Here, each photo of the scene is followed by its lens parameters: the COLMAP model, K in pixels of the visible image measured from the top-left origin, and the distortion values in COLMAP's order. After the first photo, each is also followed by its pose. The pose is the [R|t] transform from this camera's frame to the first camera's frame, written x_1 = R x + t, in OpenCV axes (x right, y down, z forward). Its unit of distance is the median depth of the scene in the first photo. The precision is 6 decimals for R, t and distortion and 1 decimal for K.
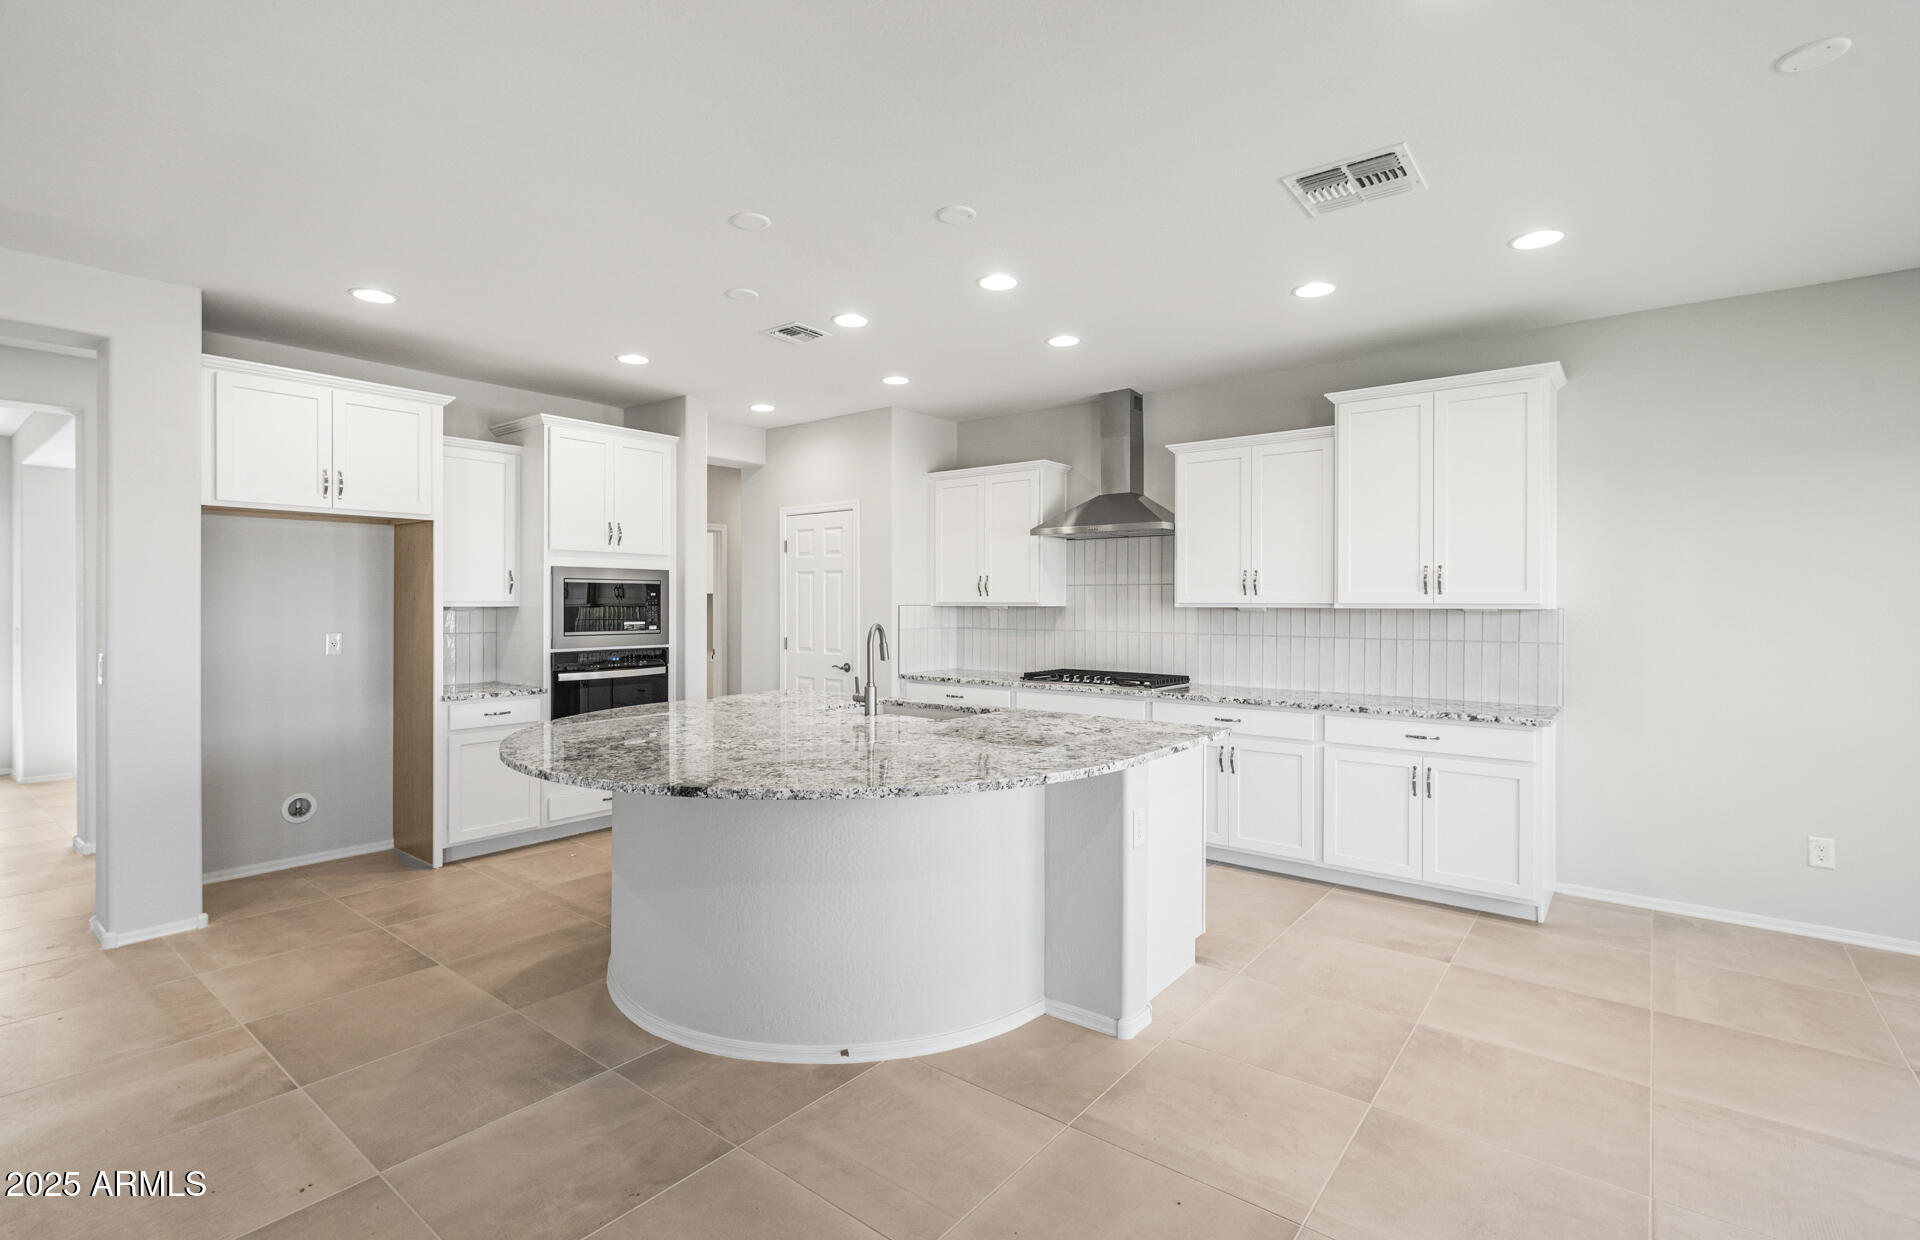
lens RADIAL K [[876.1, 0, 956.9], [0, 876.1, 606.8], [0, 0, 1]] dist [0.003764, -0.000900]
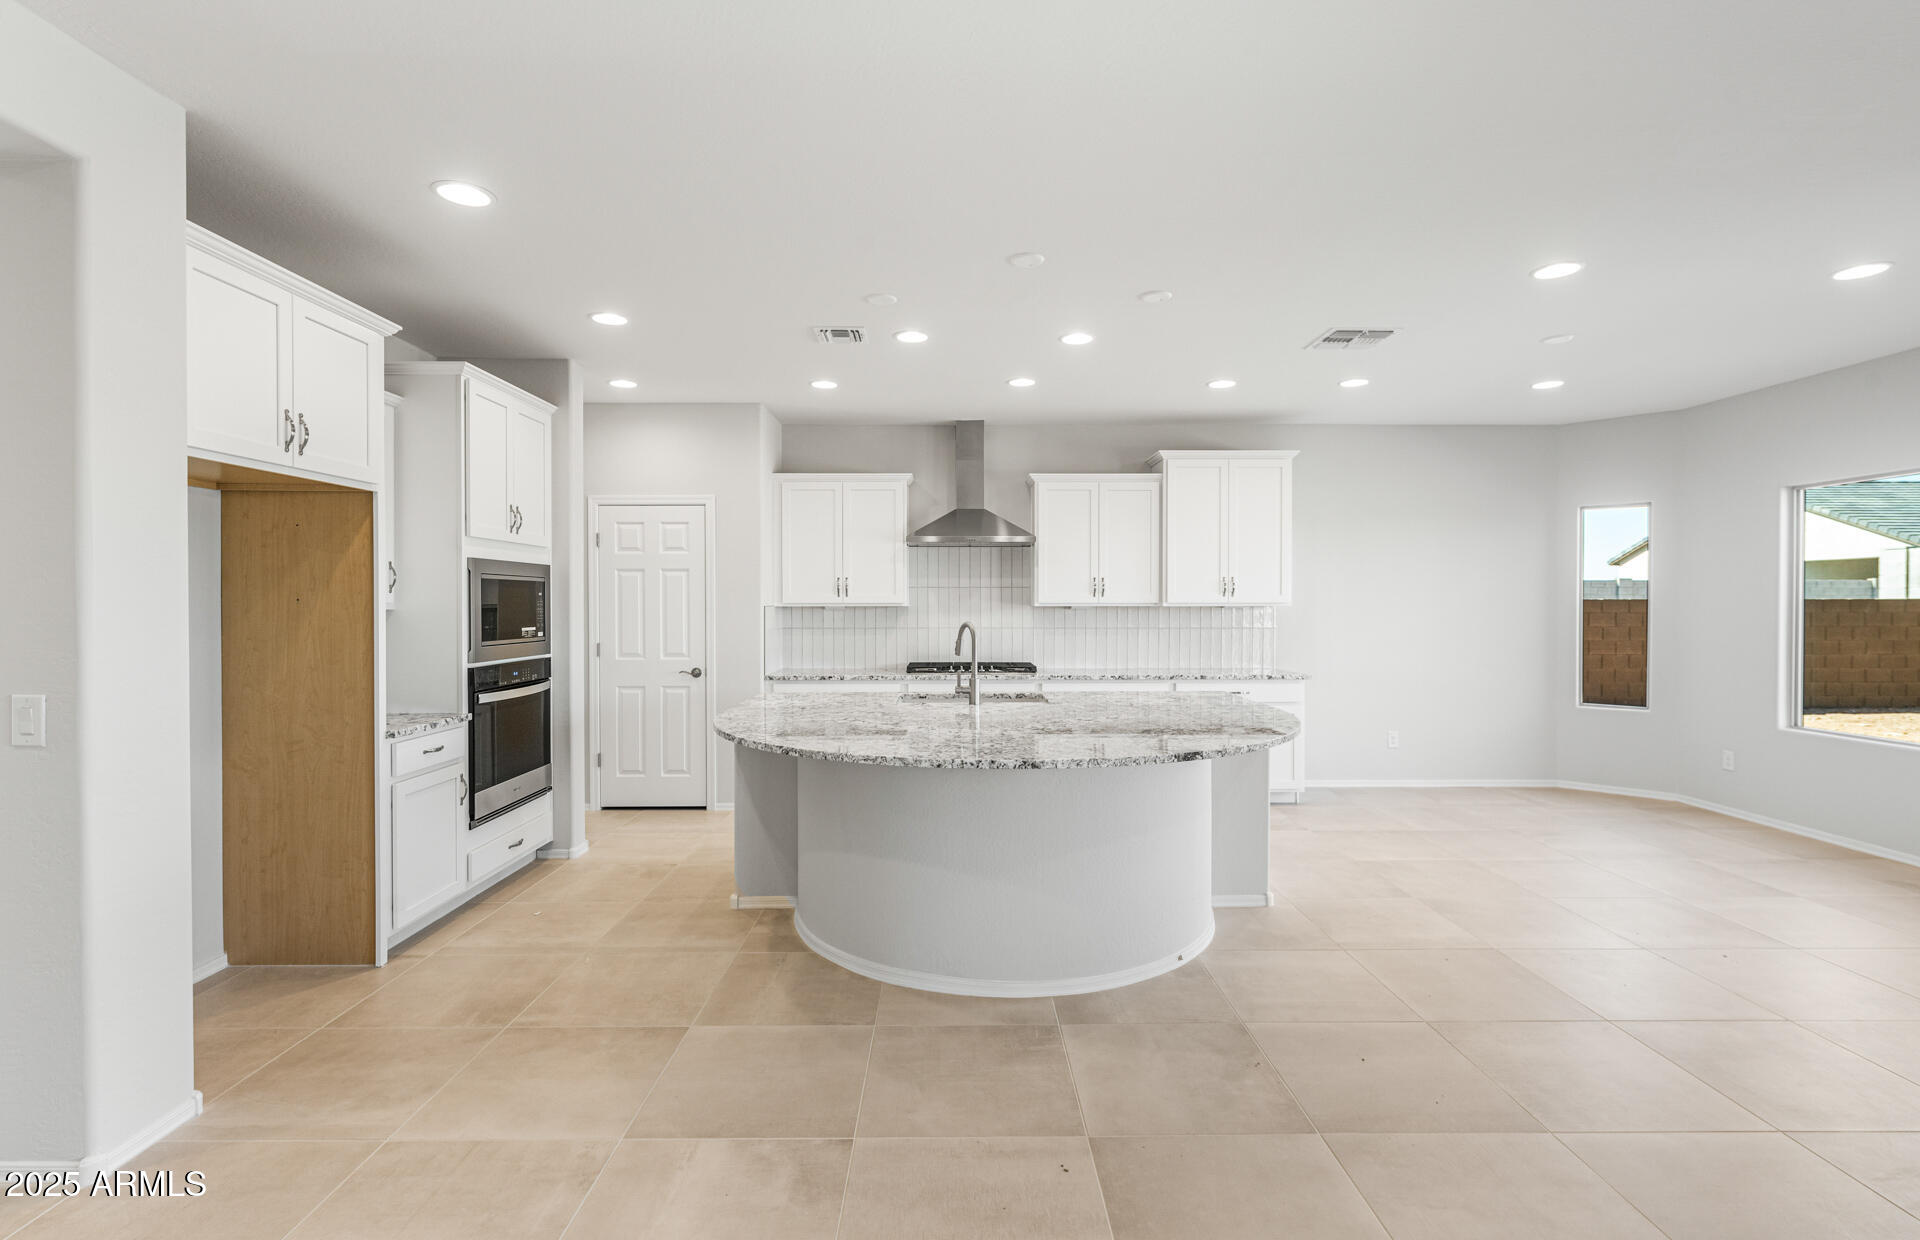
lens RADIAL K [[876.1, 0, 961.3], [0, 876.1, 612.5], [0, 0, 1]] dist [0.003764, -0.000900]
pose [[0.777178, -0.009053, 0.629215, -0.692850], [0.005108, 0.999954, 0.008078, -0.001845], [-0.629260, -0.003064, 0.777189, 0.127519]]
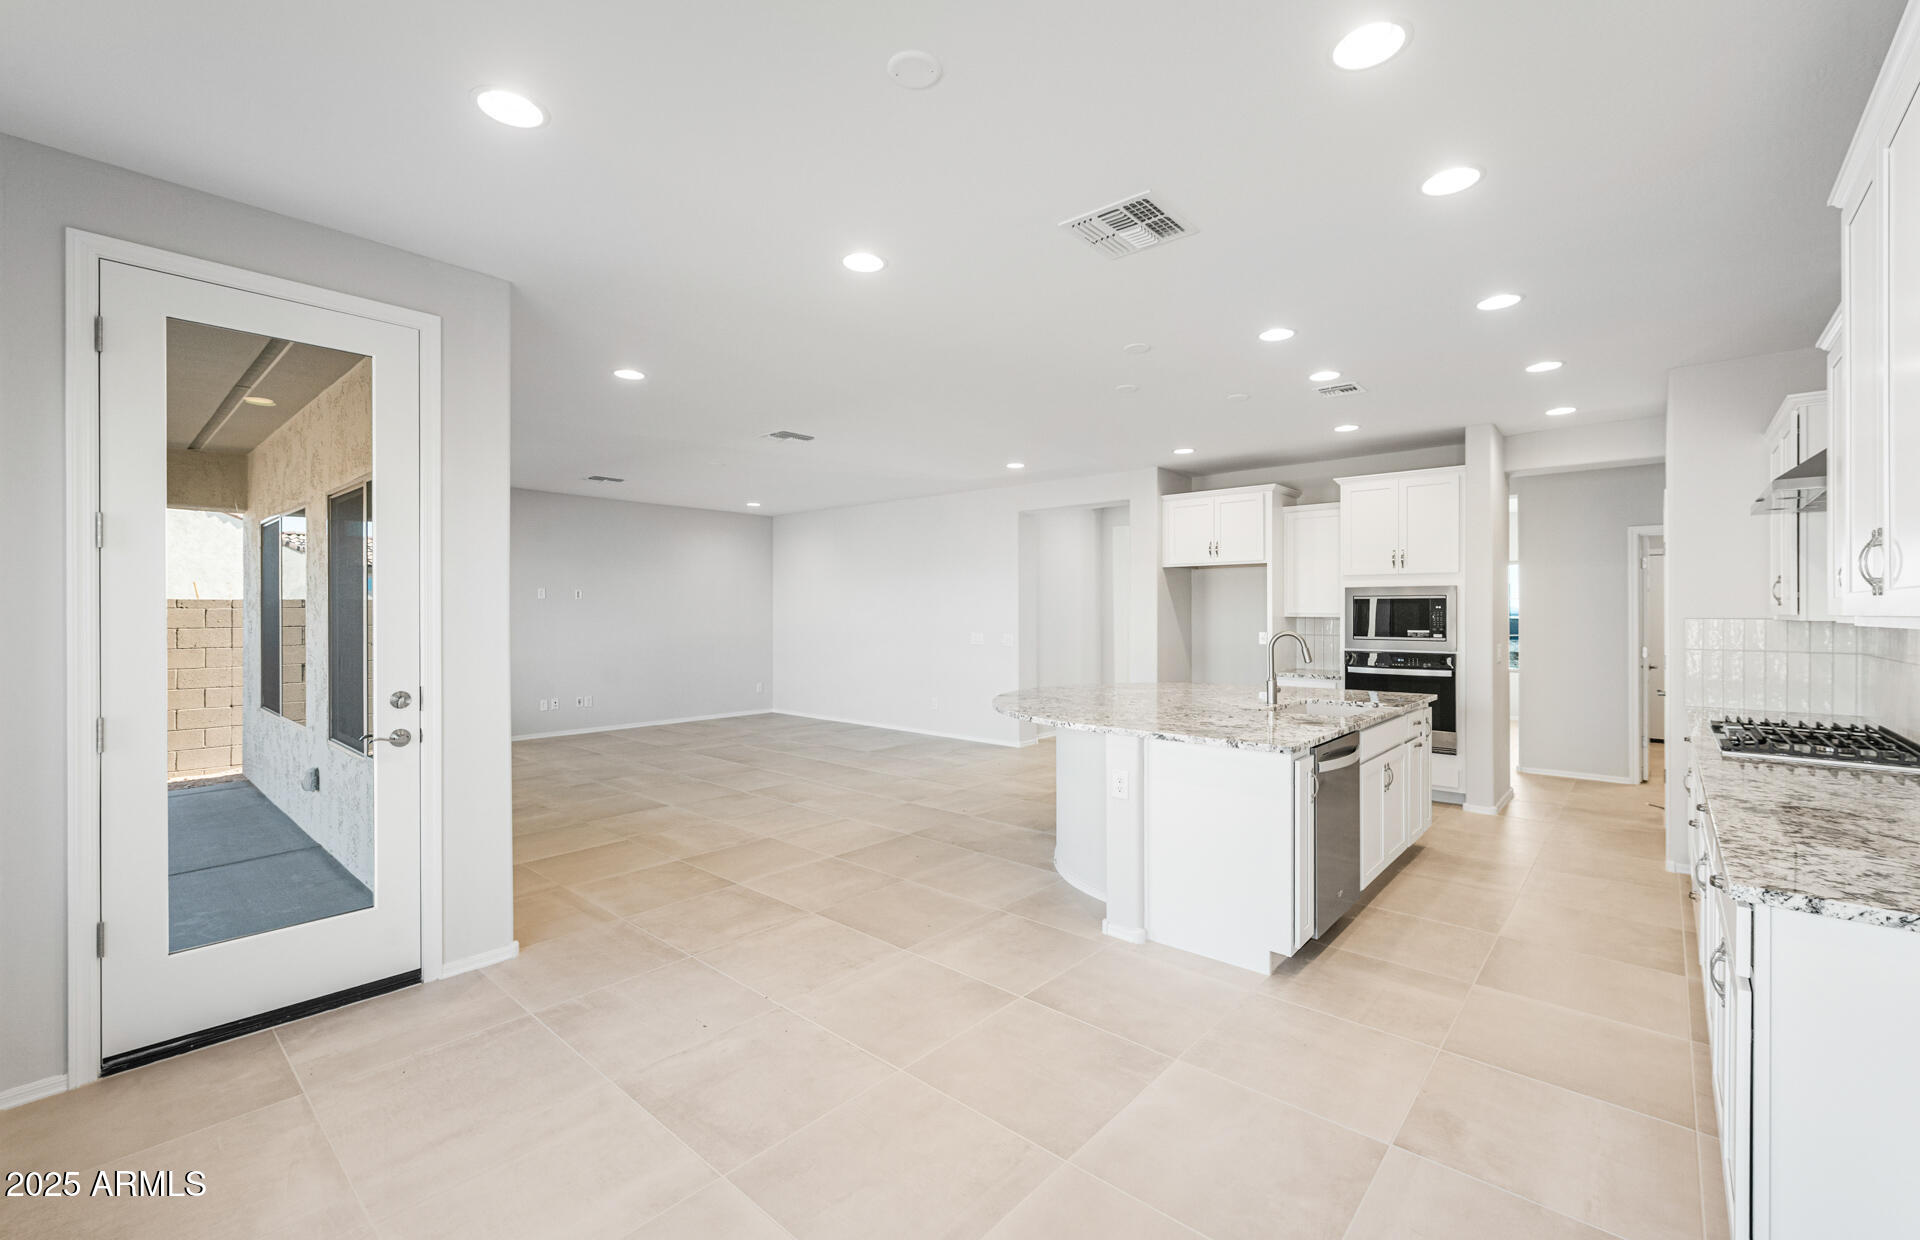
lens RADIAL K [[789.4, 0, 967.5], [0, 789.4, 613.1], [0, 0, 1]] dist [0.001910, -0.000770]
pose [[-0.048437, -0.000997, -0.998826, 0.900436], [-0.006027, 0.999982, -0.000706, -0.002424], [0.998808, 0.005985, -0.048442, 0.529431]]
